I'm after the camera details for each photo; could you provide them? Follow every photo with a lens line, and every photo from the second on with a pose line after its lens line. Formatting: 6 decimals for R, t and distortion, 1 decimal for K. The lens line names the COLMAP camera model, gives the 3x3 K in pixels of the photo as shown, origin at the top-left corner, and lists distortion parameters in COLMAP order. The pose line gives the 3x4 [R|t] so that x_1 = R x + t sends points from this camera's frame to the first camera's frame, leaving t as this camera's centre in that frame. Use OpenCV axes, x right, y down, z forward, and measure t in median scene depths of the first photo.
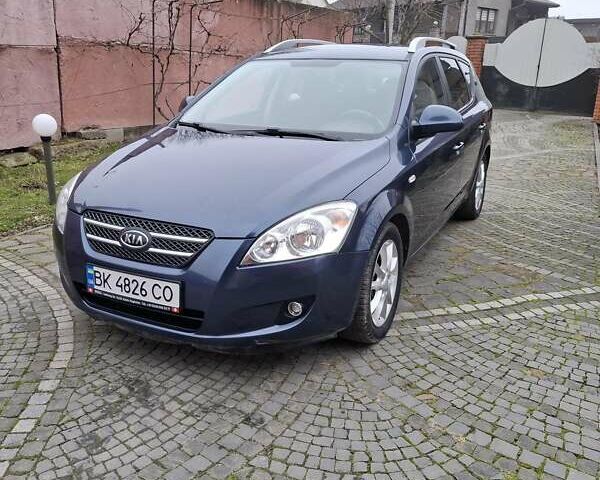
lens RADIAL K [[553.0, 0, 293.6], [0, 553.0, 233.4], [0, 0, 1]] dist [0.134784, -0.212697]
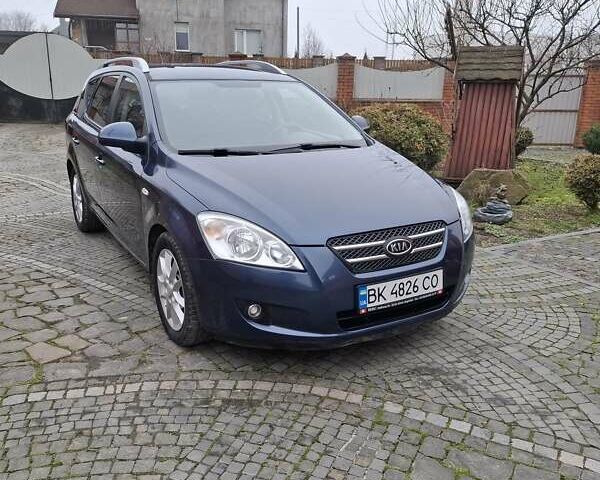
lens RADIAL K [[550.2, 0, 296.4], [0, 550.2, 241.7], [0, 0, 1]] dist [0.131148, -0.205760]
pose [[0.530425, -0.242039, 0.812445, -1.214508], [0.244176, 0.961380, 0.126993, -0.178047], [-0.811805, 0.131019, 0.569040, 0.512144]]
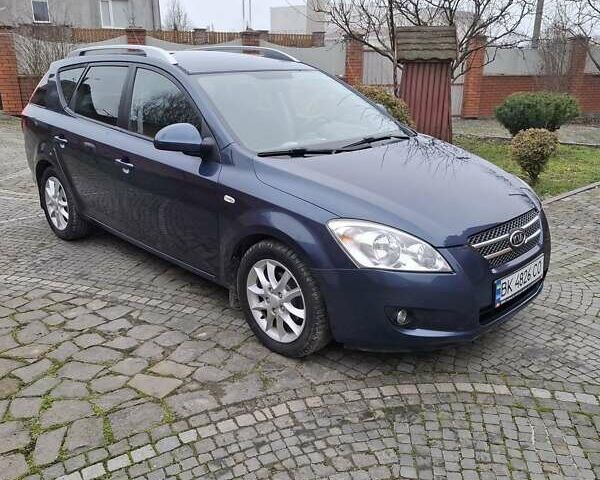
lens RADIAL K [[550.2, 0, 296.4], [0, 550.2, 241.7], [0, 0, 1]] dist [0.131148, -0.205760]
pose [[0.308938, -0.315821, 0.897115, -1.375433], [0.280190, 0.931617, 0.231479, -0.354512], [-0.908874, 0.179850, 0.376302, 0.931385]]
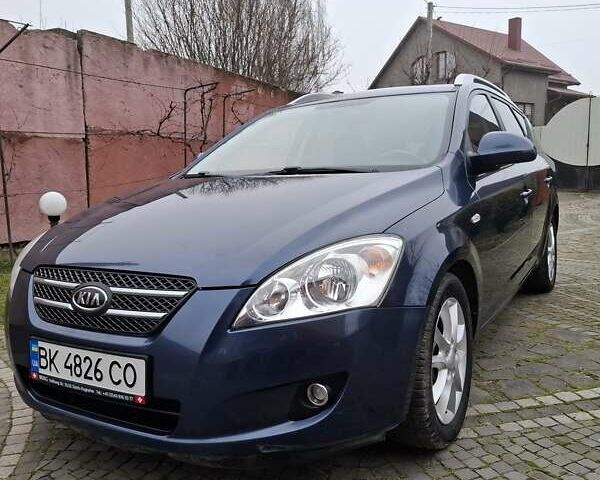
lens RADIAL K [[550.8, 0, 300.0], [0, 550.8, 240.0], [0, 0, 1]] dist [0.131941, -0.202866]
pose [[0.996983, -0.038885, -0.067181, 0.030225], [0.026906, 0.984940, -0.170793, 0.062363], [0.072810, 0.168470, 0.983014, 0.292440]]
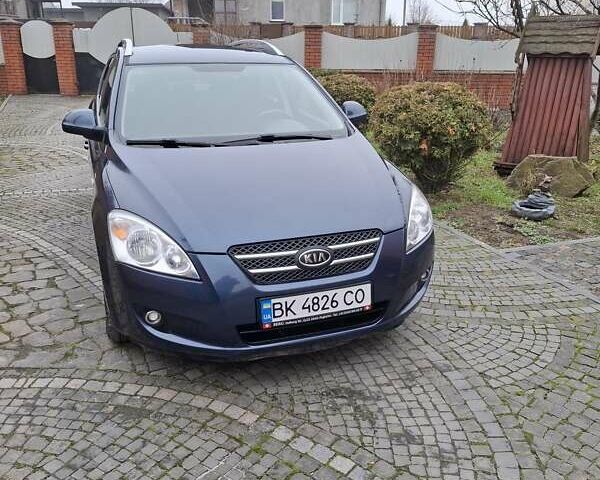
lens RADIAL K [[550.8, 0, 300.0], [0, 550.8, 240.0], [0, 0, 1]] dist [0.131941, -0.202866]
pose [[0.674712, -0.249709, 0.694556, -0.937678], [0.219524, 0.966337, 0.134169, -0.151973], [-0.704679, 0.061946, 0.706817, 0.294360]]
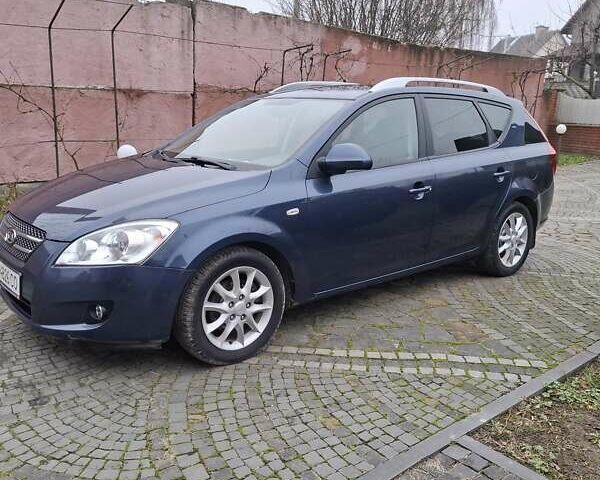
lens RADIAL K [[550.2, 0, 296.4], [0, 550.2, 241.7], [0, 0, 1]] dist [0.131148, -0.205760]
pose [[0.922075, 0.100428, -0.373755, 0.699347], [-0.125524, 0.991143, -0.043355, -0.001639], [0.366090, 0.086892, 0.926514, 0.097853]]
